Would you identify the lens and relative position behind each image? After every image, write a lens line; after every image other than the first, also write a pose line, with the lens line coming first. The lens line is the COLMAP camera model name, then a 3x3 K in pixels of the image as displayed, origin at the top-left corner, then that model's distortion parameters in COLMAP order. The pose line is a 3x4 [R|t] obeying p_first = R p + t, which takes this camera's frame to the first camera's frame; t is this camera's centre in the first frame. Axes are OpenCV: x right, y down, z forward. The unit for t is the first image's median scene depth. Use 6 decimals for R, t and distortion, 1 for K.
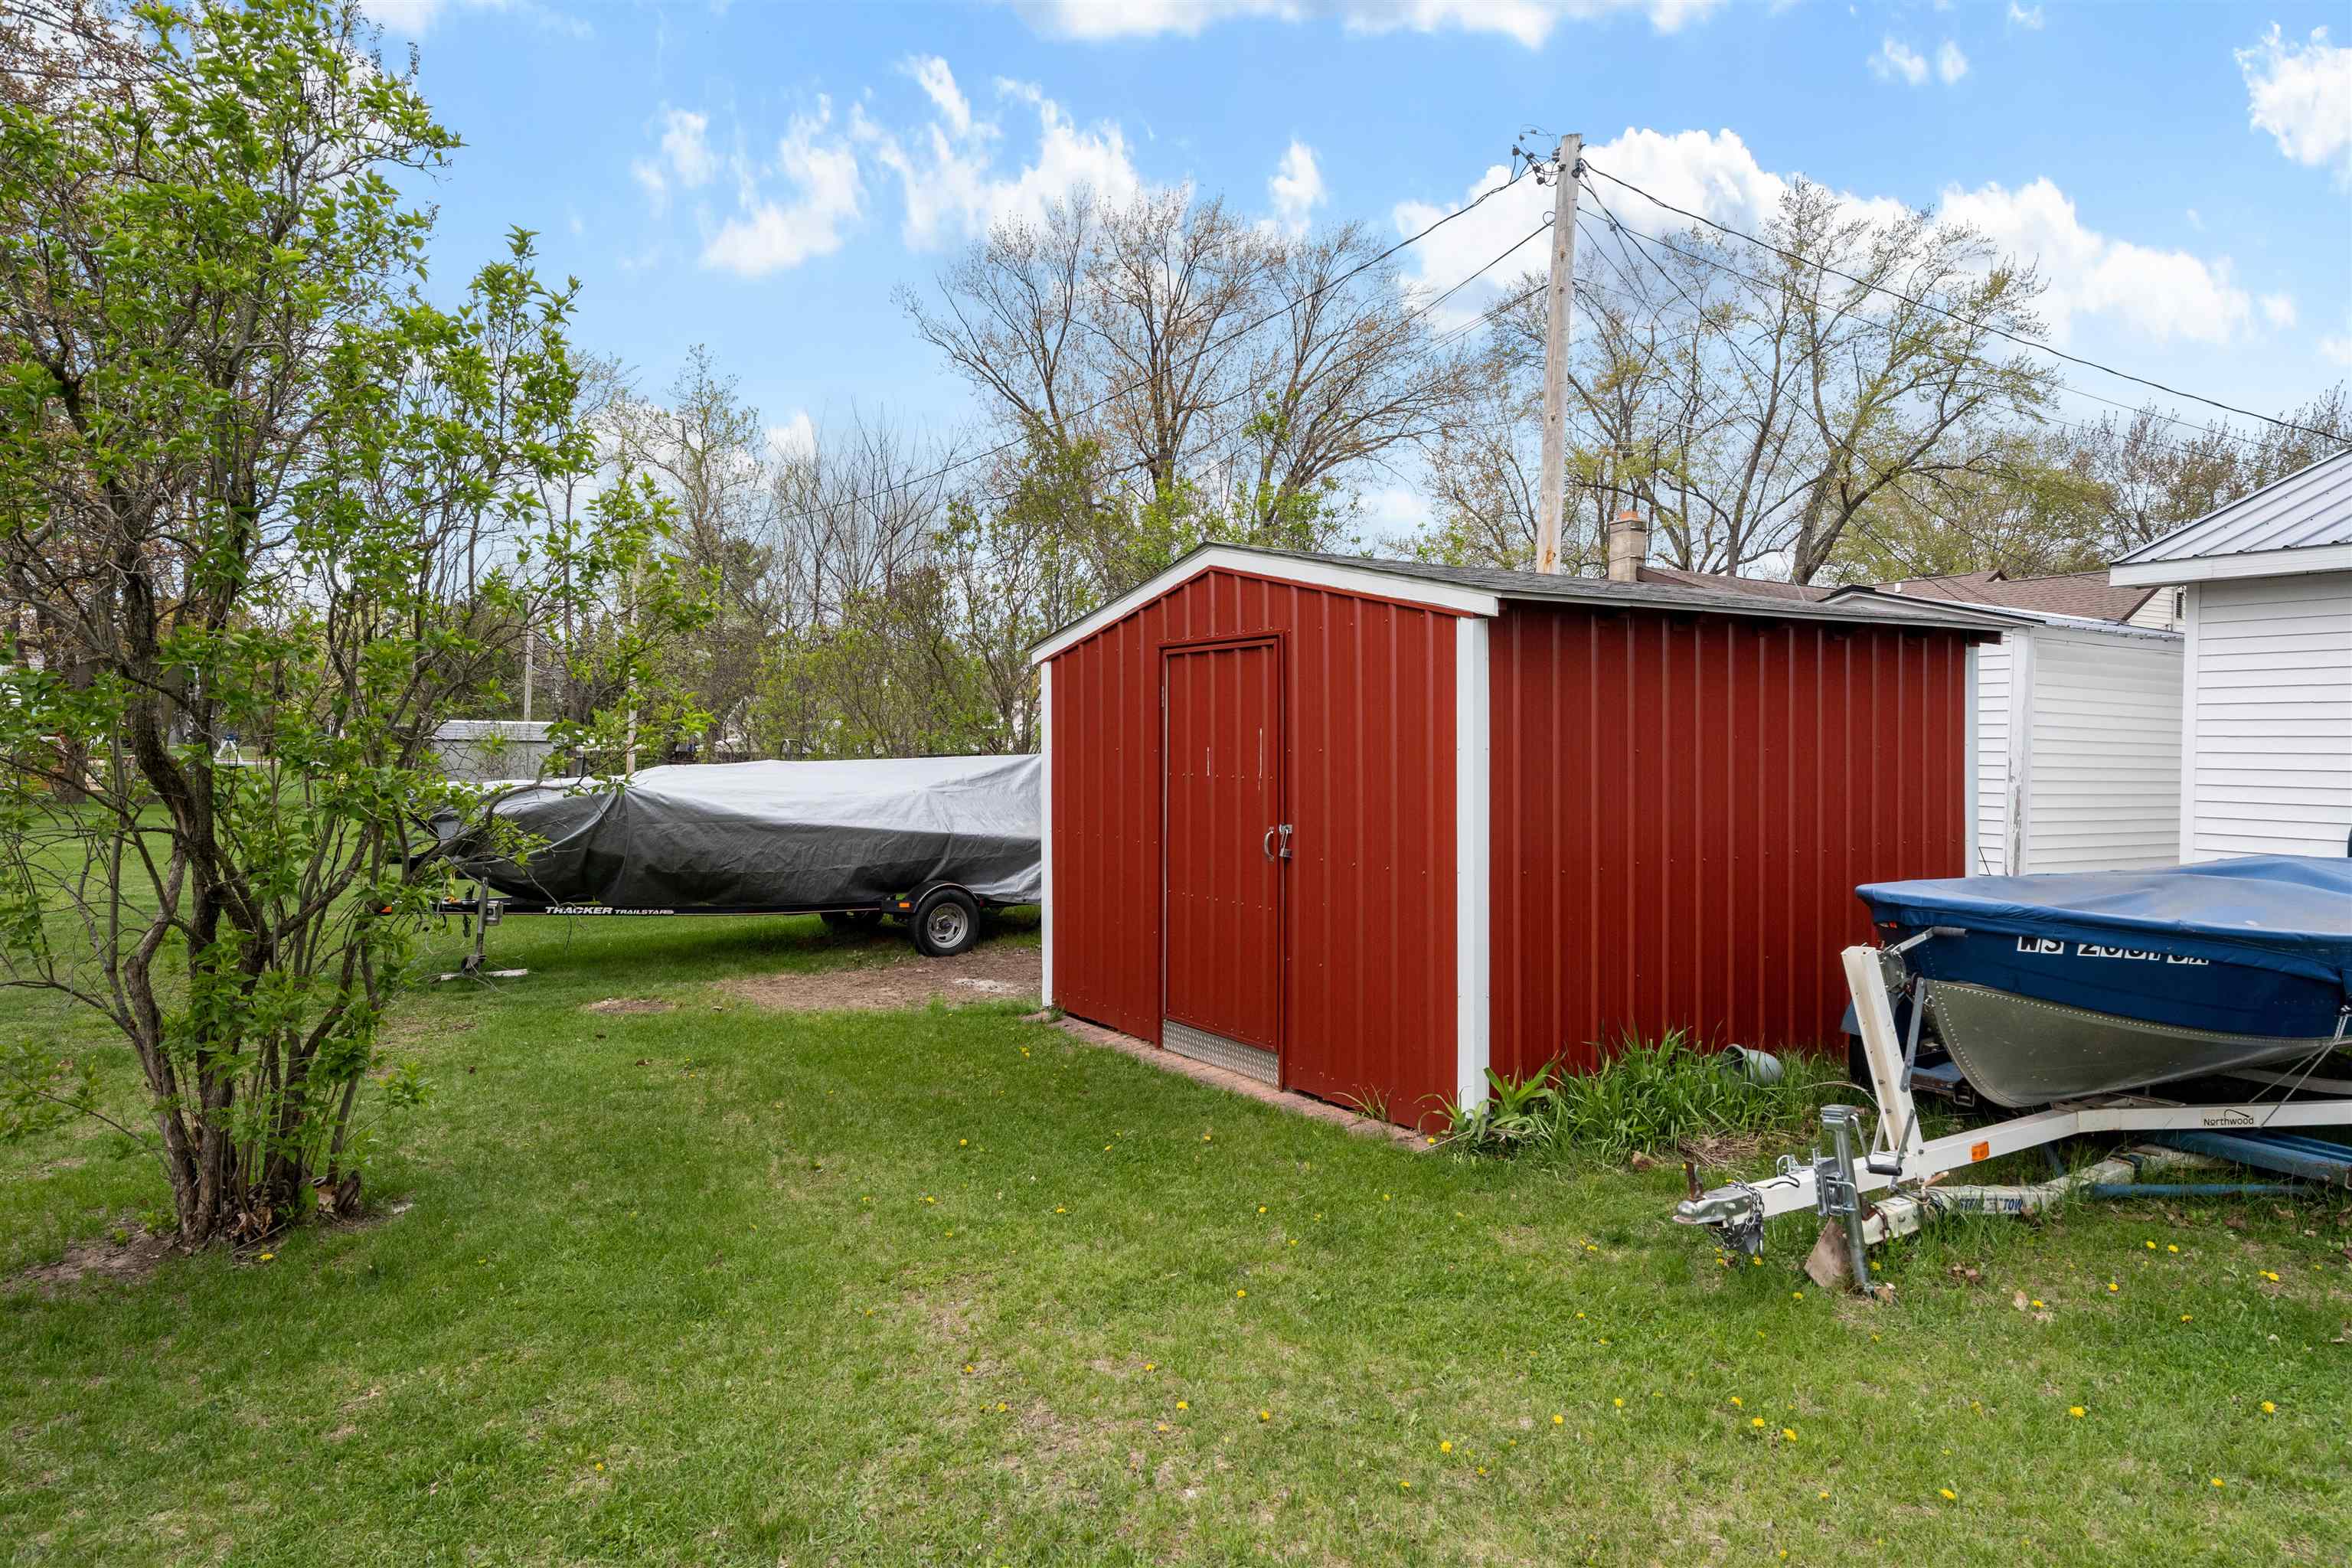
lens RADIAL K [[1380.2, 0, 1175.8], [0, 1380.2, 772.4], [0, 0, 1]] dist [0.000321, 0.000060]
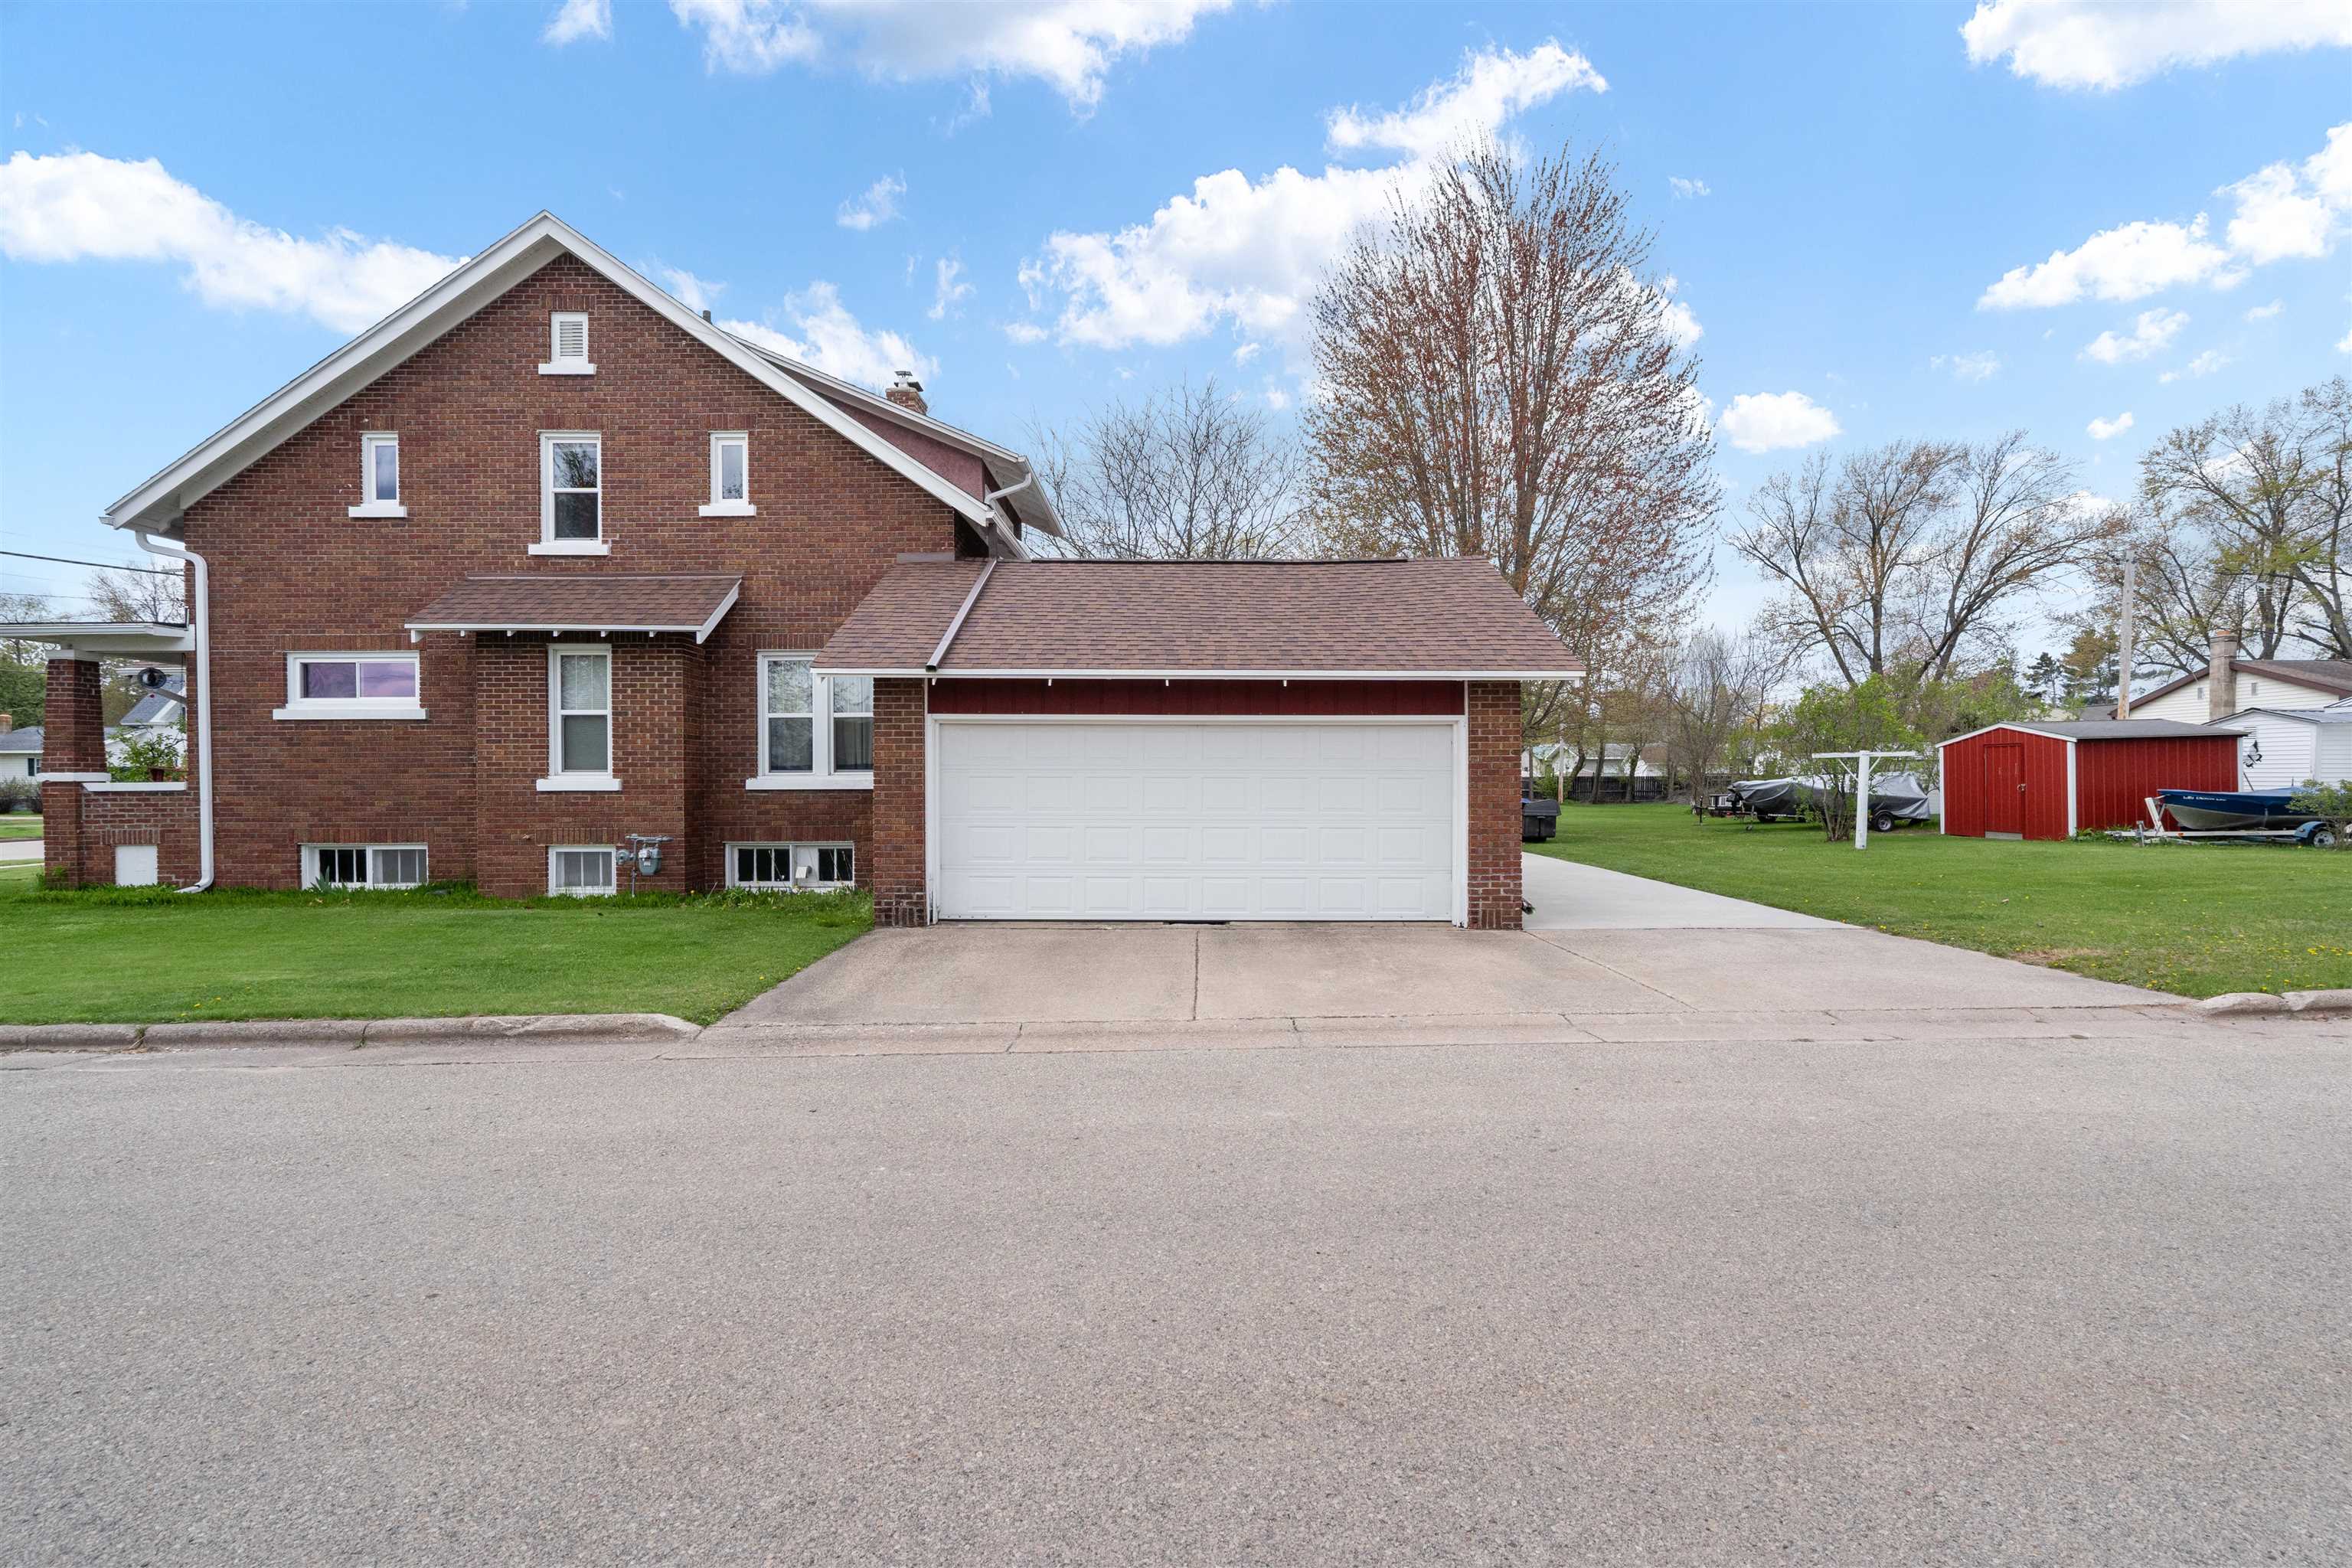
lens RADIAL K [[1080.3, 0, 1176.5], [0, 1080.3, 787.9], [0, 0, 1]] dist [-0.000558, 0.000346]
pose [[0.861109, -0.014591, -0.508211, -0.477392], [0.011267, 0.999890, -0.009616, 0.048453], [0.508295, 0.002554, 0.861179, -3.237771]]
